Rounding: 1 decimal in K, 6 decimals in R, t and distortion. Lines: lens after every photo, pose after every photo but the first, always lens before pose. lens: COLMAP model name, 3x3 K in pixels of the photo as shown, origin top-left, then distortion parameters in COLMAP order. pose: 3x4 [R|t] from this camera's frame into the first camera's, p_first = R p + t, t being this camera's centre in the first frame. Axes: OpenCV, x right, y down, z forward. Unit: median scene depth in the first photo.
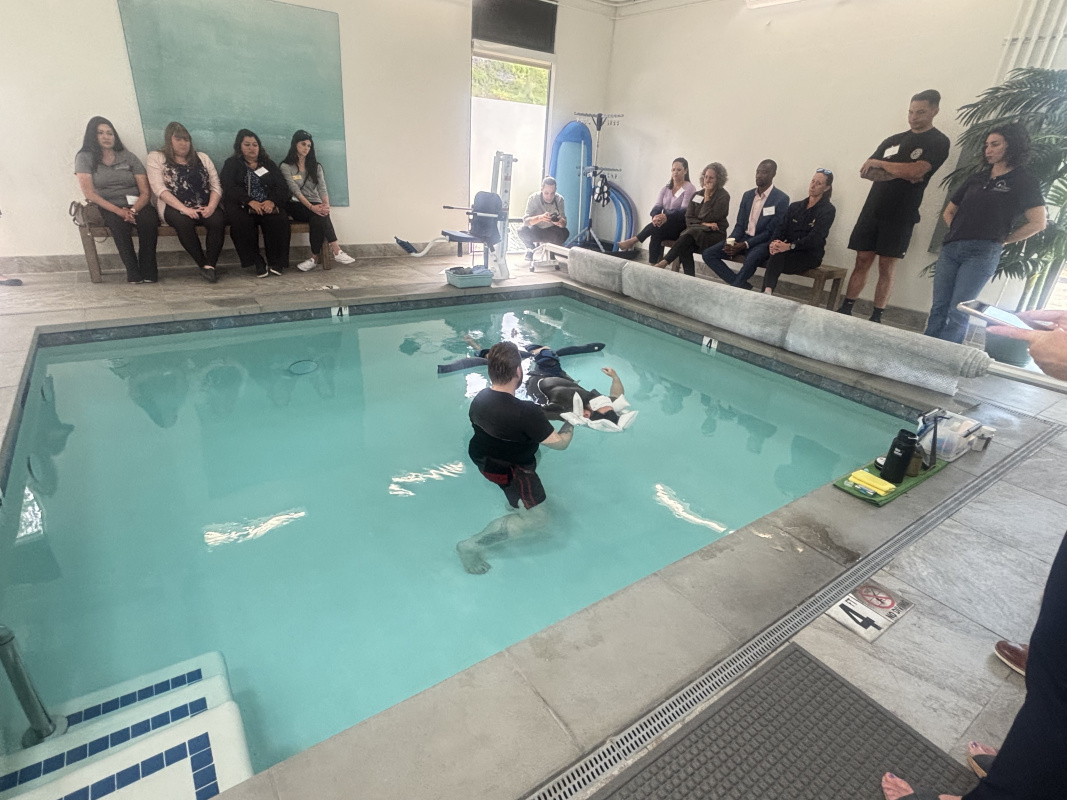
lens RADIAL K [[562.6, 0, 533.5], [0, 562.6, 400.0], [0, 0, 1]] dist [0.016543, -0.022392]
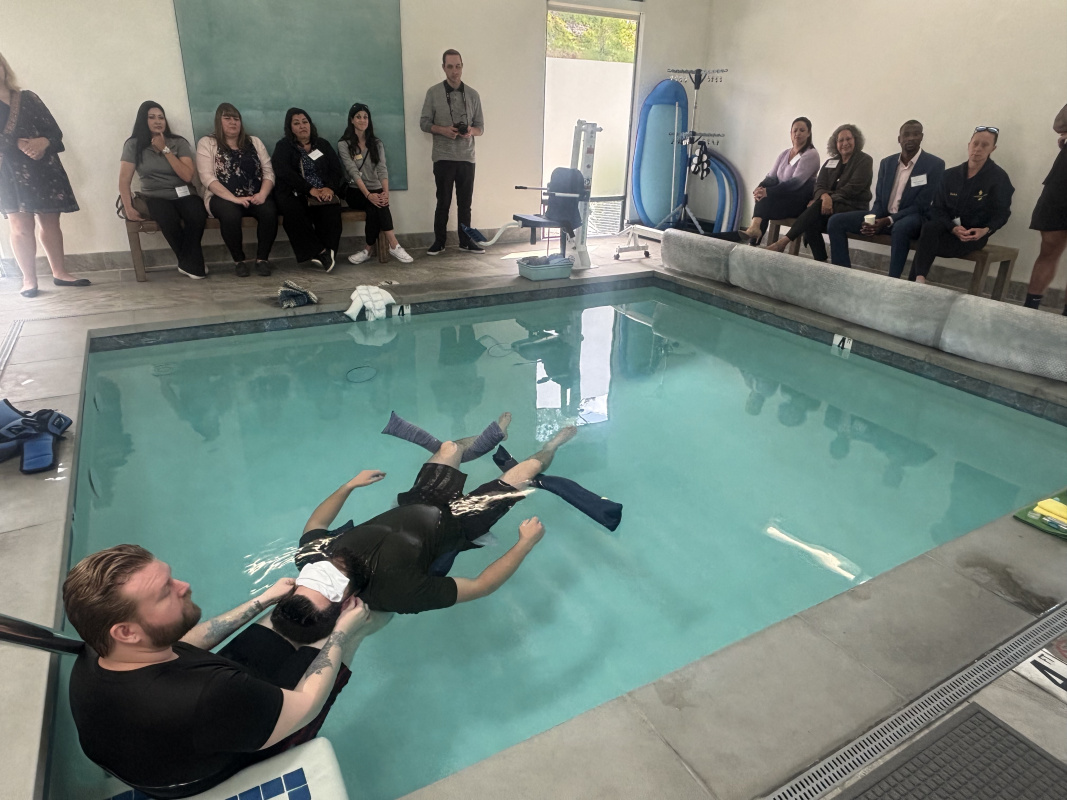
lens RADIAL K [[675.4, 0, 531.0], [0, 675.4, 400.0], [0, 0, 1]] dist [0.048297, -0.069332]
pose [[0.994177, 0.001642, -0.107745, -0.027463], [-0.003674, 0.999819, -0.018666, 0.002012], [0.107695, 0.018953, 0.994003, -0.024398]]
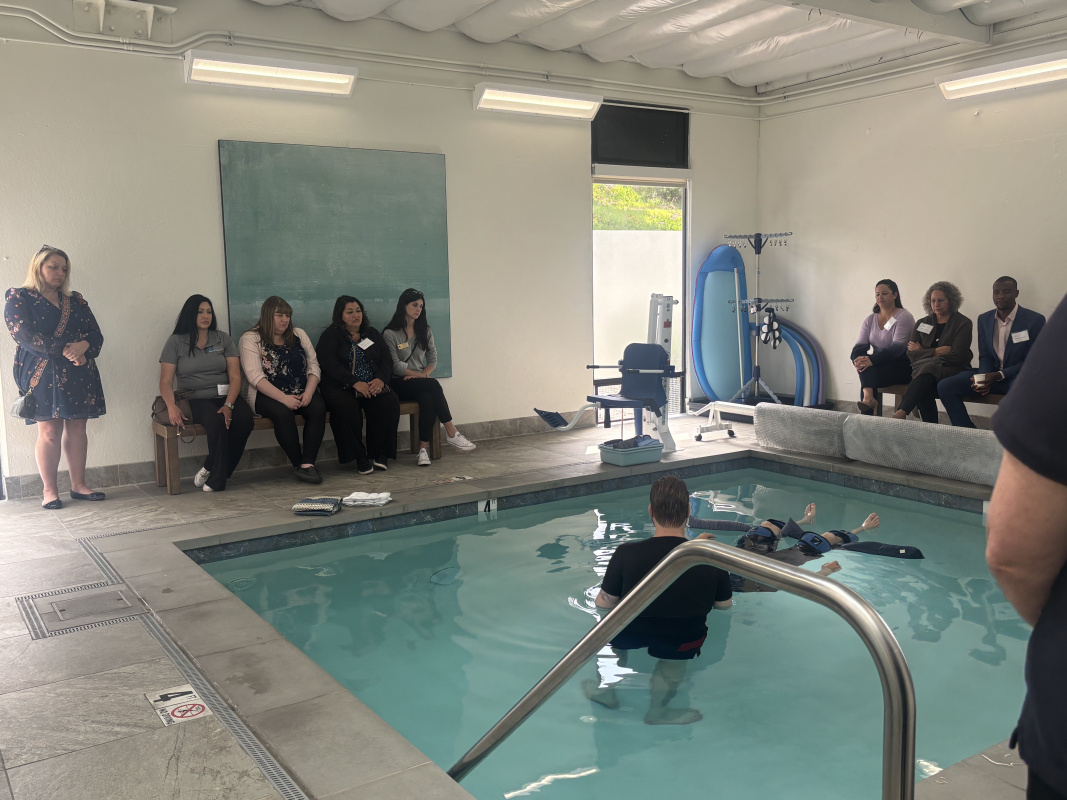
lens RADIAL K [[976.2, 0, 523.7], [0, 976.2, 402.3], [0, 0, 1]] dist [0.237895, -0.779303]
pose [[0.996056, -0.081718, -0.034572, -0.235060], [0.068359, 0.955137, -0.288167, 0.094362], [0.056569, 0.284667, 0.956956, -0.306476]]
